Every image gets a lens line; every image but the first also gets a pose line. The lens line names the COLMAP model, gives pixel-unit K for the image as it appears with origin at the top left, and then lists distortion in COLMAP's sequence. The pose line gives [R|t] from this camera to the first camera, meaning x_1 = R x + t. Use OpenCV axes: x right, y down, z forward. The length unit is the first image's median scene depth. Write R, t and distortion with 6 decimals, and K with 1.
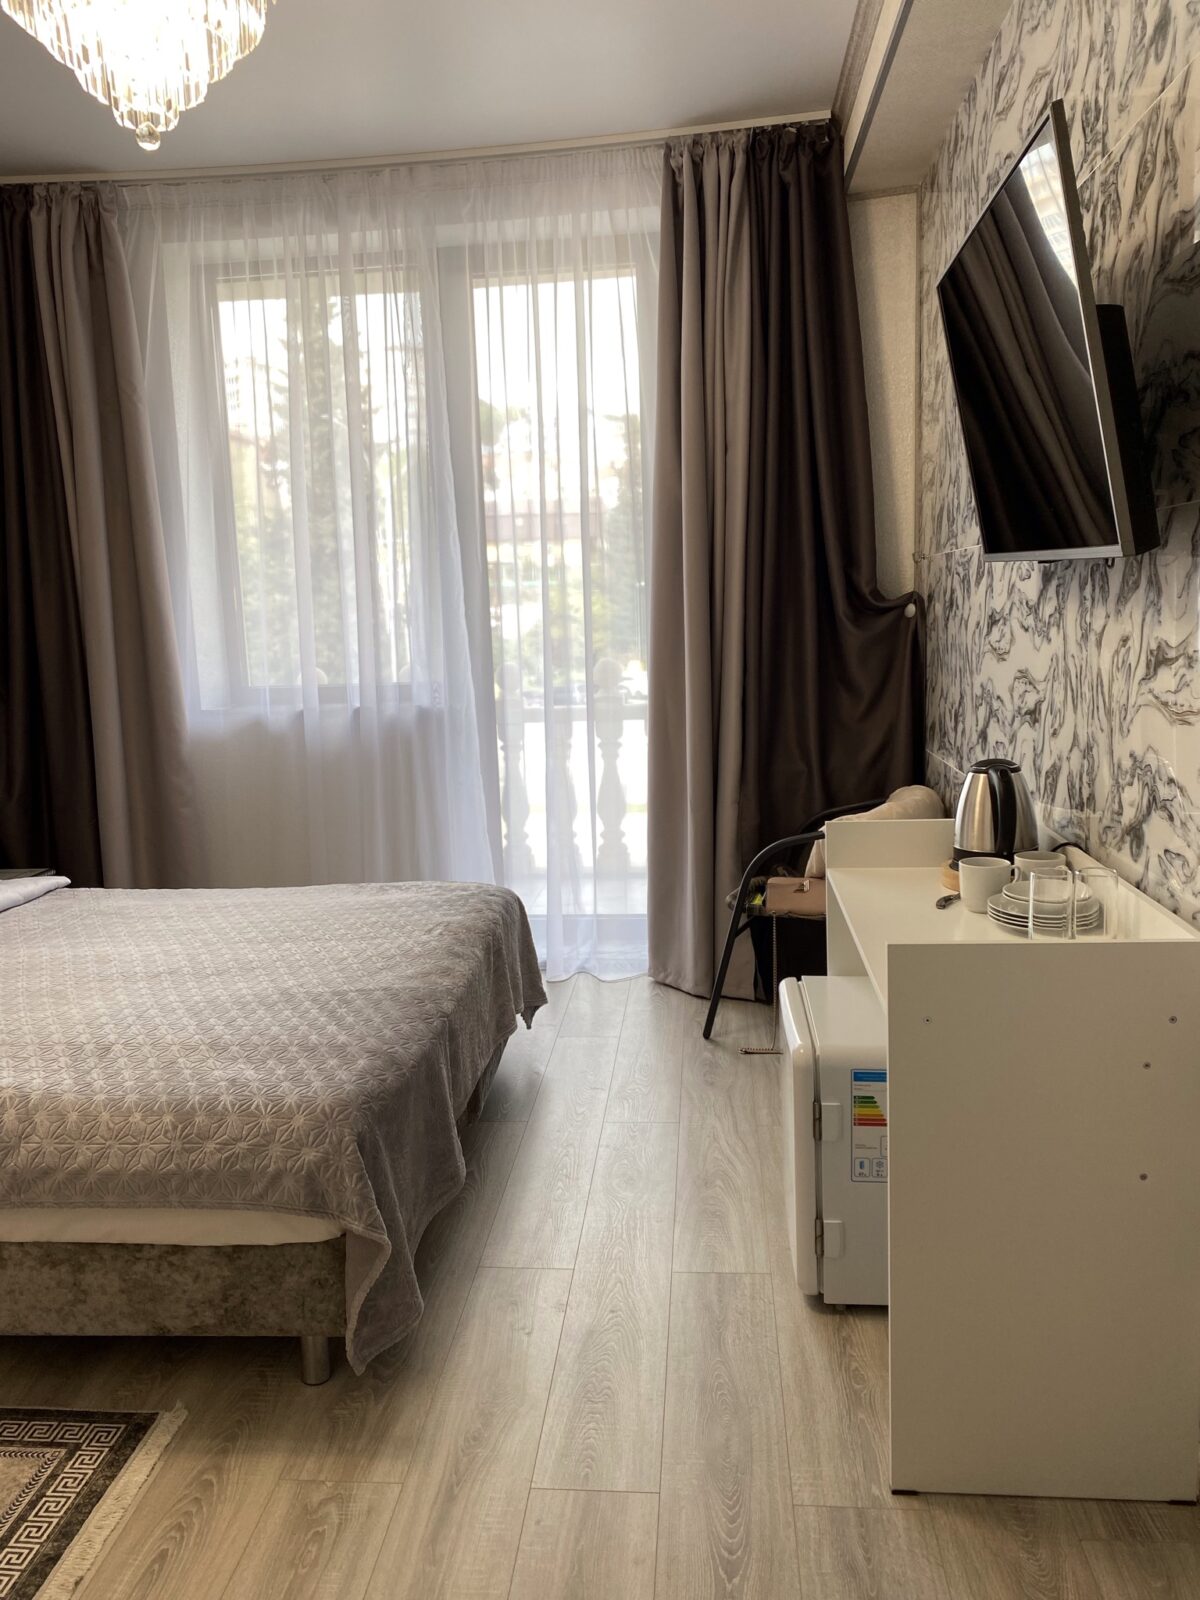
lens RADIAL K [[1229.4, 0, 602.0], [0, 1229.4, 798.1], [0, 0, 1]] dist [0.005047, 0.008401]
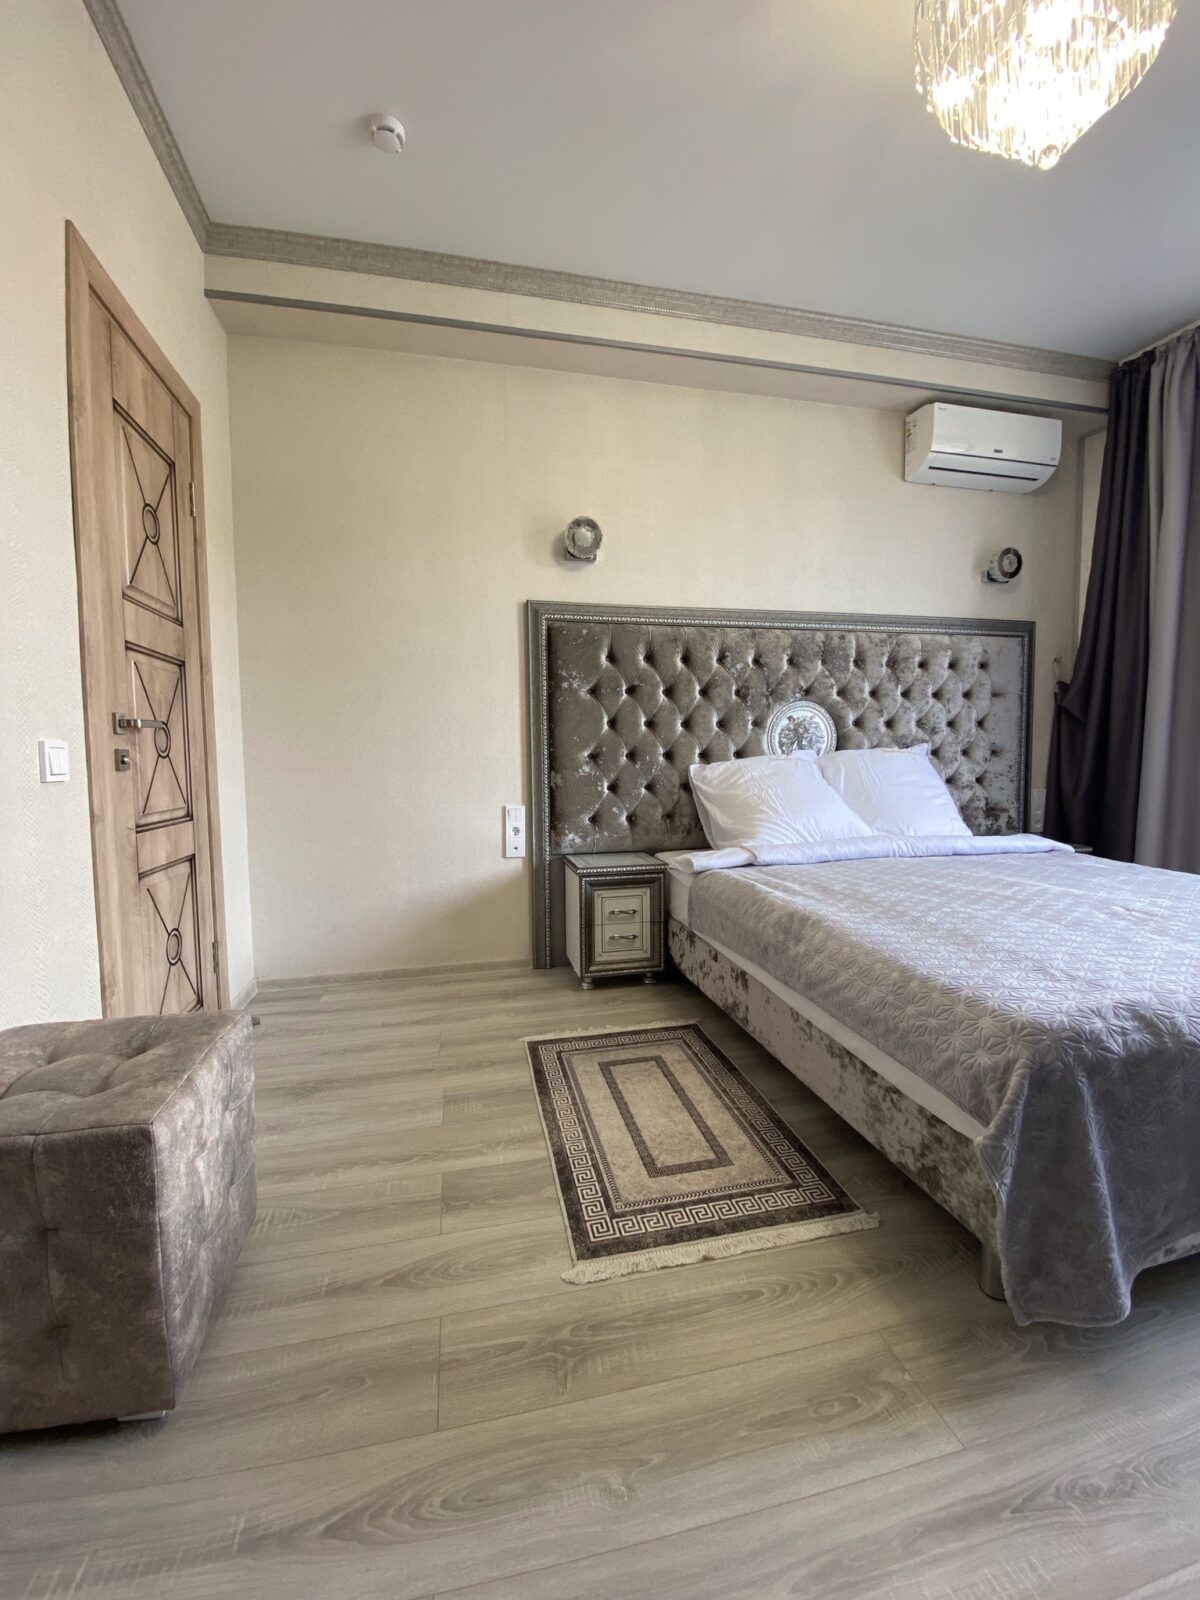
lens RADIAL K [[657.1, 0, 602.5], [0, 657.1, 794.2], [0, 0, 1]] dist [-0.025835, -0.001369]
pose [[0.303415, 0.097270, -0.947881, 0.136857], [-0.153496, 0.986773, 0.052127, 0.100344], [0.940414, 0.129680, 0.314333, 0.519415]]
